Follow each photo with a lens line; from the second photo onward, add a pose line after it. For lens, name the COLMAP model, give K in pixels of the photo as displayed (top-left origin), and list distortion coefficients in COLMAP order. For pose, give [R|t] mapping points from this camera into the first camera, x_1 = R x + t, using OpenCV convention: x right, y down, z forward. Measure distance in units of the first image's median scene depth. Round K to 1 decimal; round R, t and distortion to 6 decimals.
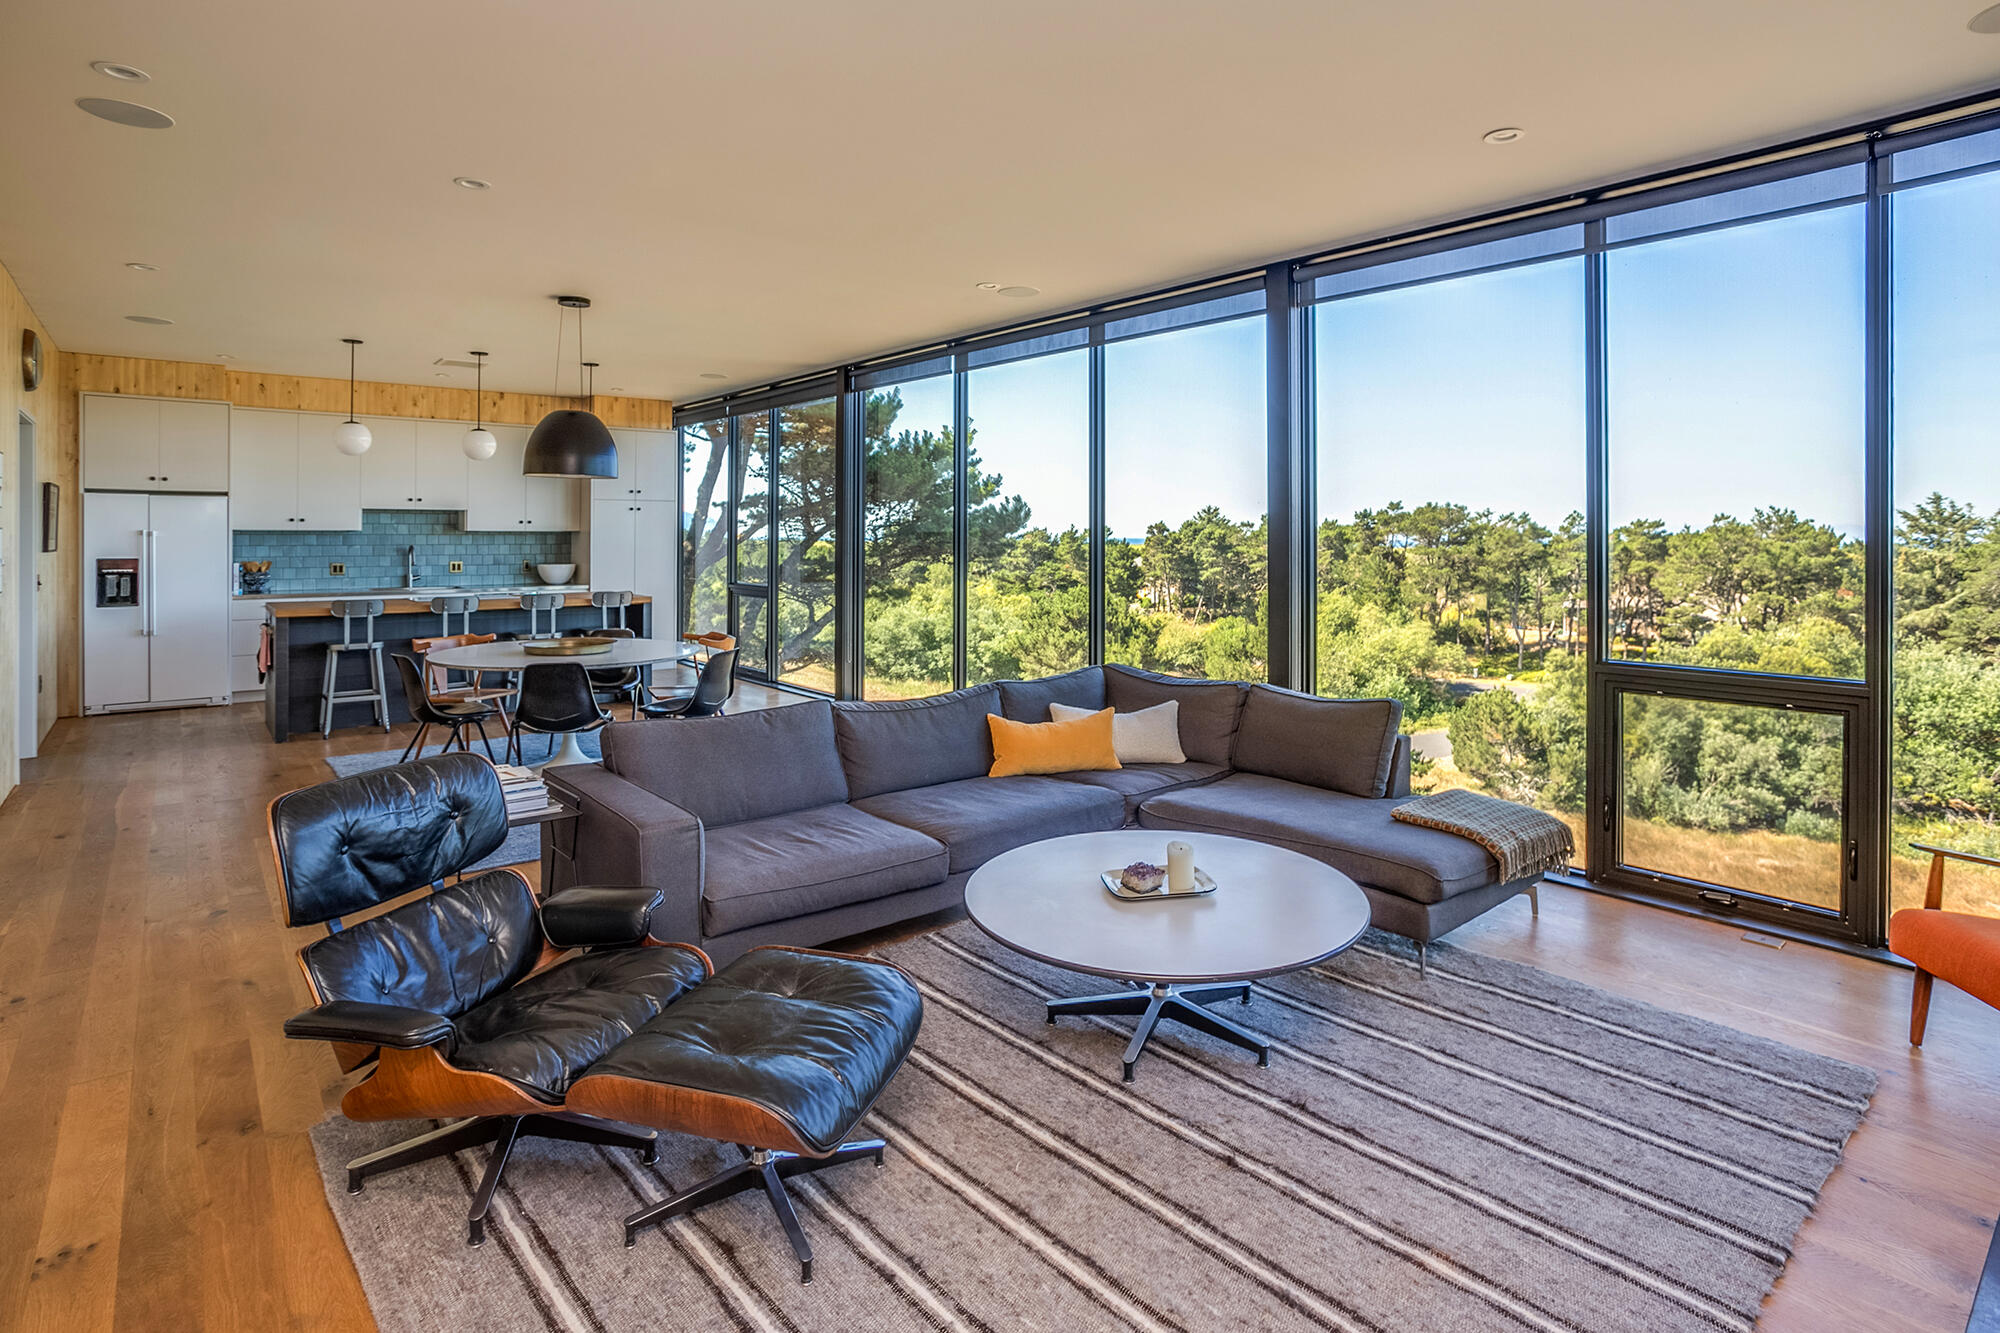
lens RADIAL K [[1041.4, 0, 986.7], [0, 1041.4, 631.2], [0, 0, 1]] dist [-0.022899, 0.014782]
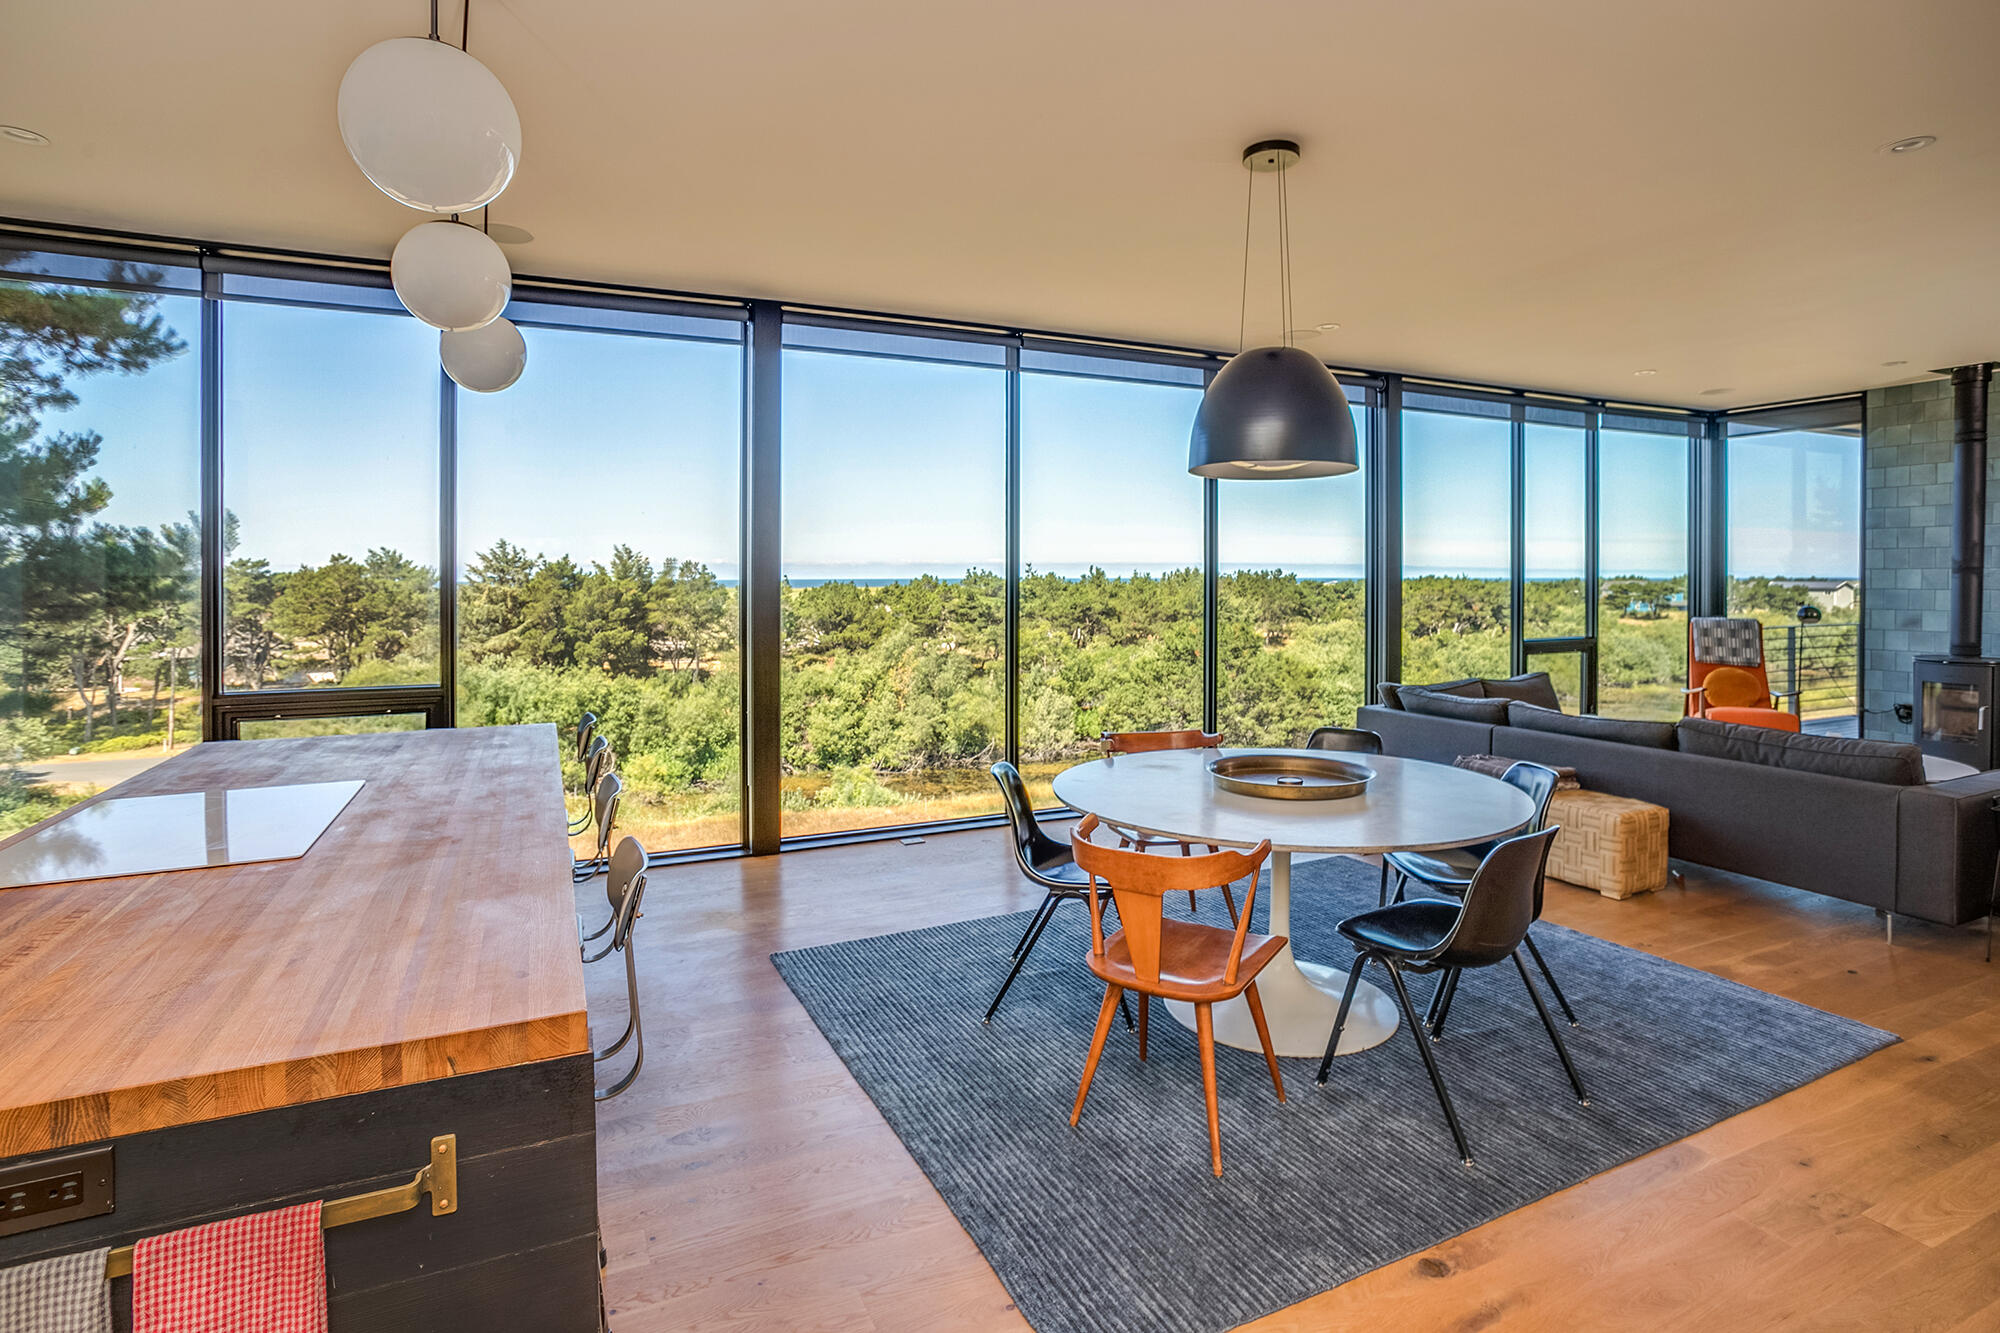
lens RADIAL K [[1041.4, 0, 1003.5], [0, 1041.4, 645.1], [0, 0, 1]] dist [-0.022899, 0.014782]
pose [[0.226650, -0.069887, 0.971466, -3.419783], [0.093574, 0.994371, 0.049703, -0.341764], [-0.969471, 0.079639, 0.231914, 3.437959]]
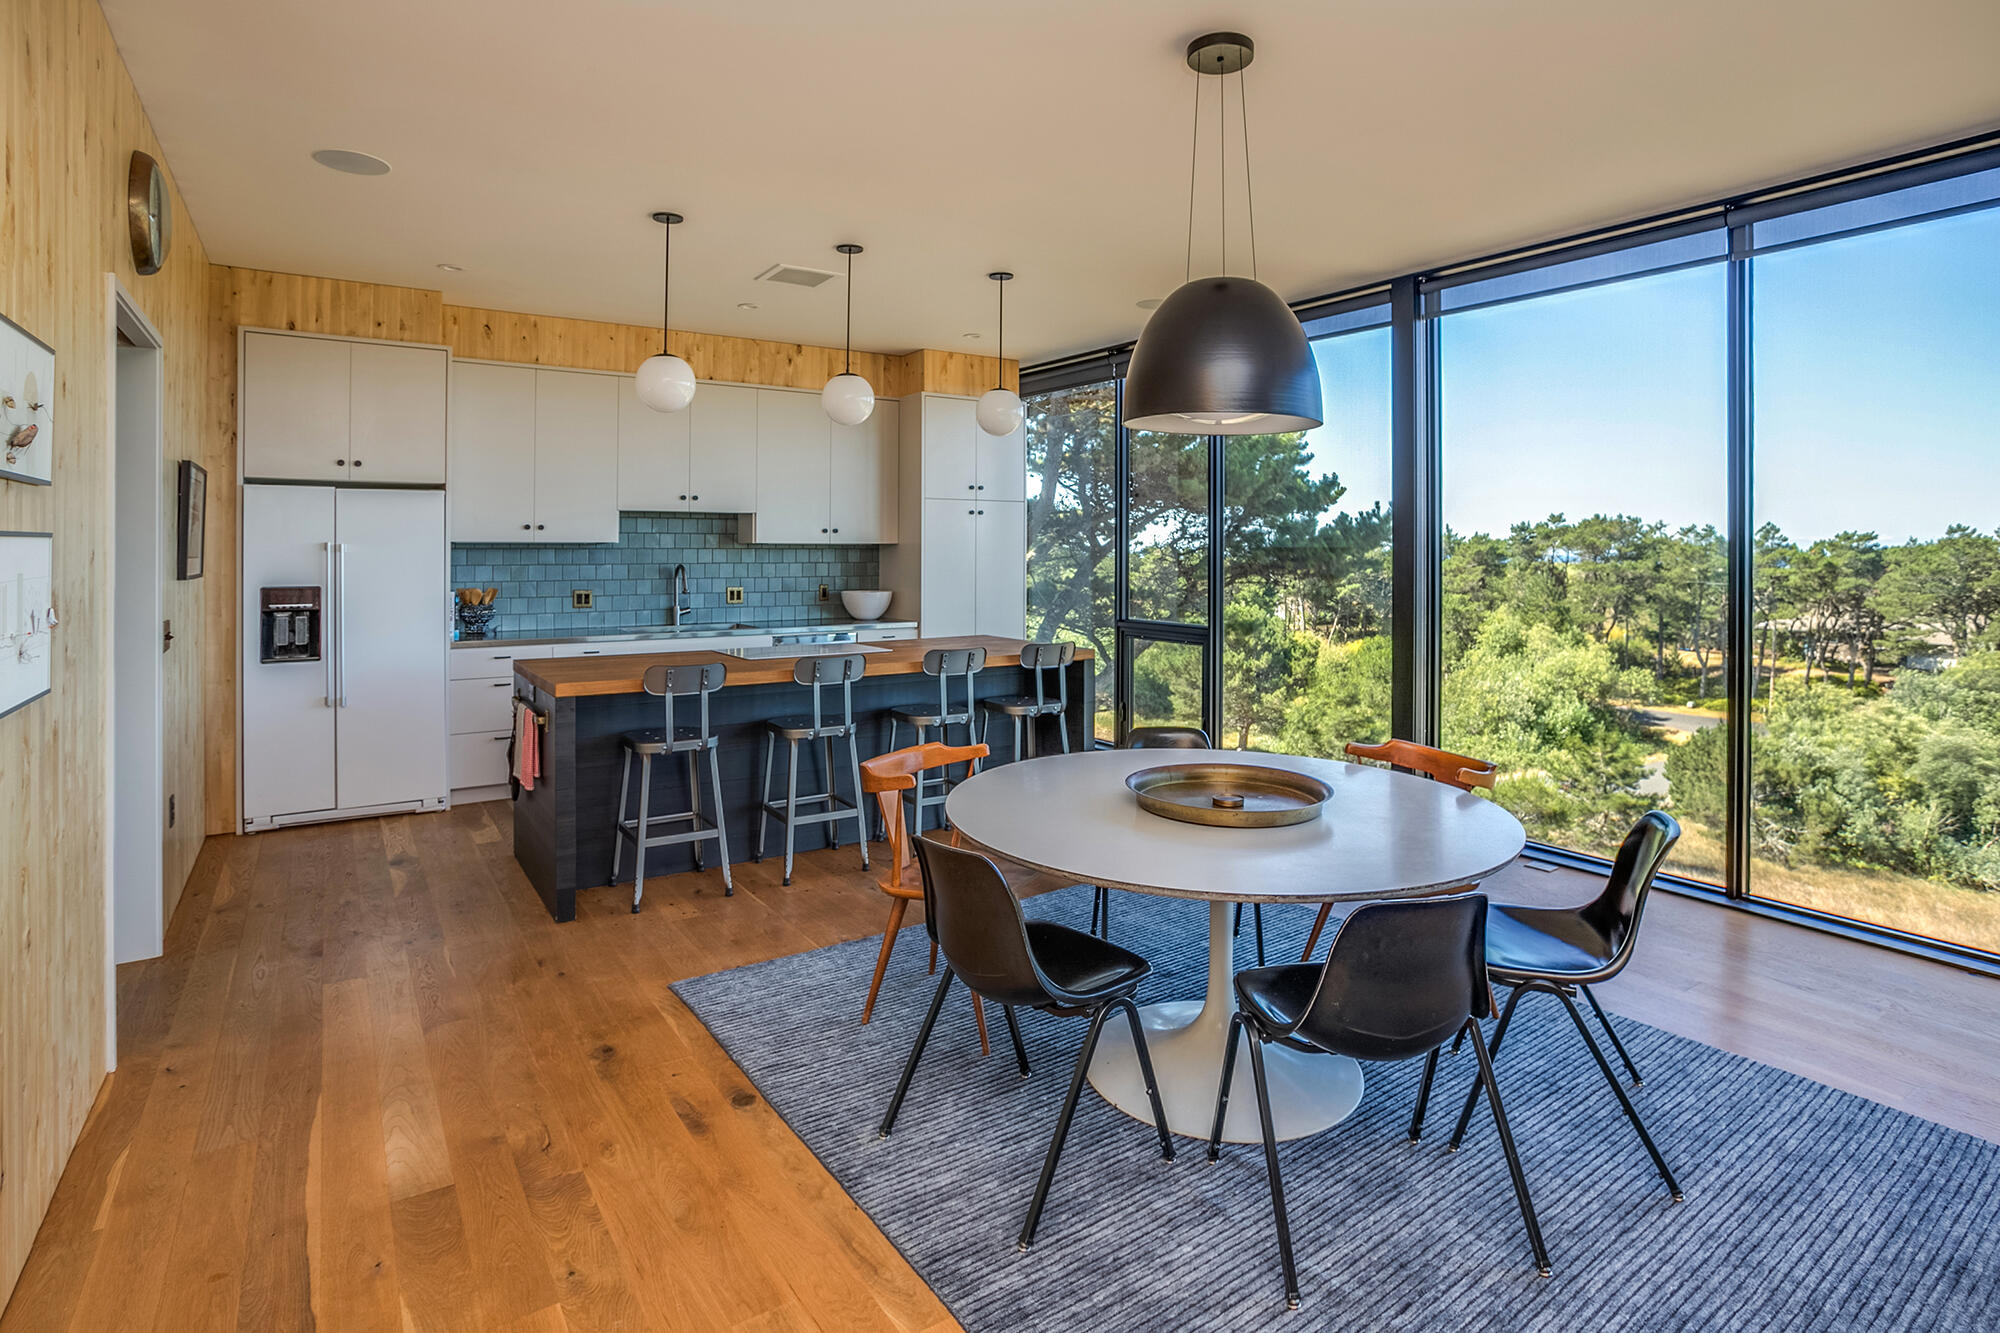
lens RADIAL K [[1041.4, 0, 983.6], [0, 1041.4, 652.3], [0, 0, 1]] dist [-0.022899, 0.014782]
pose [[0.994718, 0.007322, -0.102388, -0.034104], [-0.006806, 0.999962, 0.005389, -0.003529], [0.102423, -0.004664, 0.994730, 0.039685]]
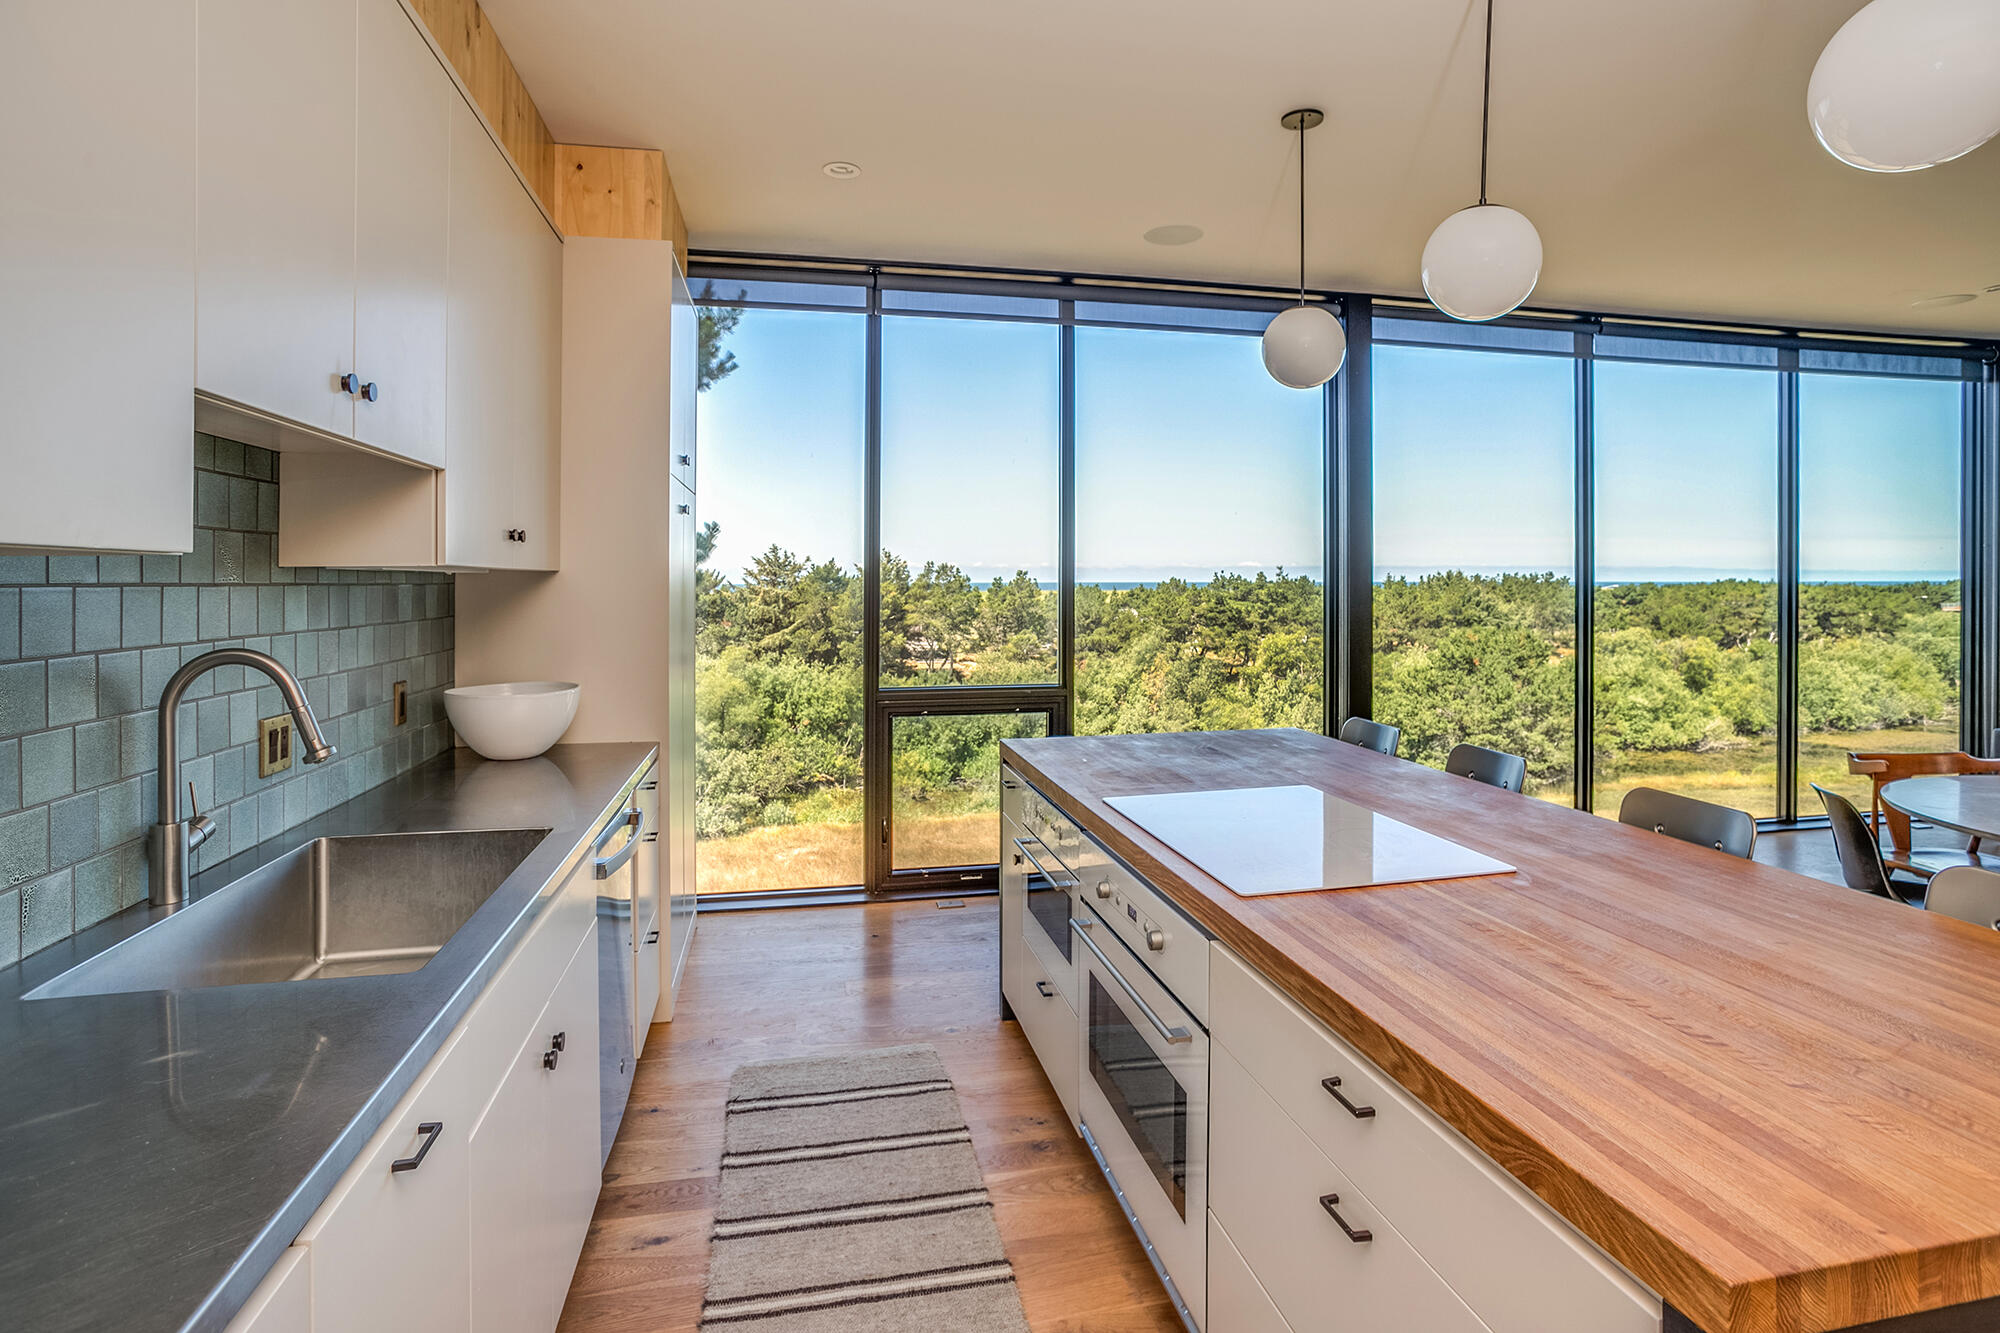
lens RADIAL K [[1041.4, 0, 997.1], [0, 1041.4, 648.6], [0, 0, 1]] dist [-0.022899, 0.014782]
pose [[0.419956, -0.065938, 0.905146, -3.724783], [0.088144, 0.995605, 0.031632, -0.467950], [-0.903254, 0.066499, 0.423923, 4.673612]]
